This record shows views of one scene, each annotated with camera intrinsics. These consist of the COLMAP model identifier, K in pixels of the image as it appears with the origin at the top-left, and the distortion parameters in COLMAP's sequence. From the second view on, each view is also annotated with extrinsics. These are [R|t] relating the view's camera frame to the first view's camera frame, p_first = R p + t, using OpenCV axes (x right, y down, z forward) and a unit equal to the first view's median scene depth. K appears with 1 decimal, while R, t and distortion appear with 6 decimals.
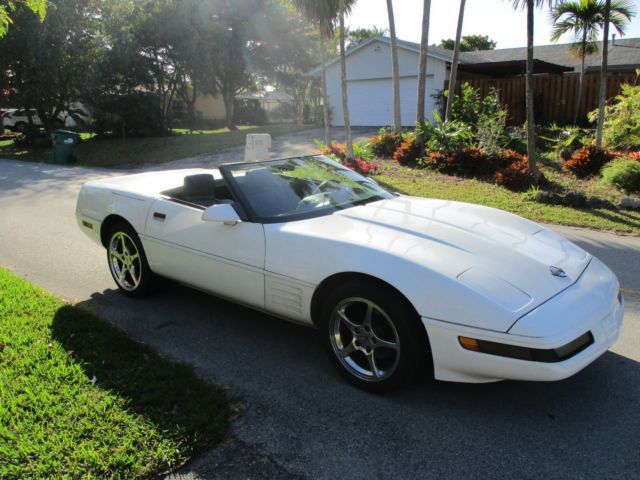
lens RADIAL K [[530.6, 0, 326.8], [0, 530.6, 239.2], [0, 0, 1]] dist [-0.040538, 0.015204]
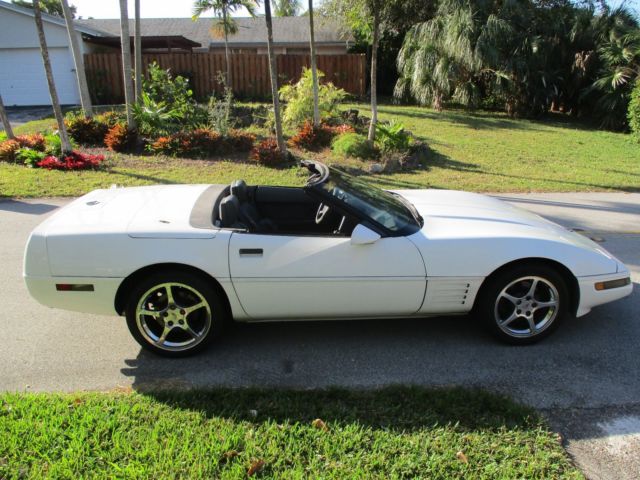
lens RADIAL K [[530.6, 0, 326.8], [0, 530.6, 239.2], [0, 0, 1]] dist [-0.040538, 0.015204]
pose [[0.728722, -0.197731, 0.655642, -0.679609], [0.160041, 0.980069, 0.117694, -0.126248], [-0.665846, 0.019163, 0.745843, 0.223185]]
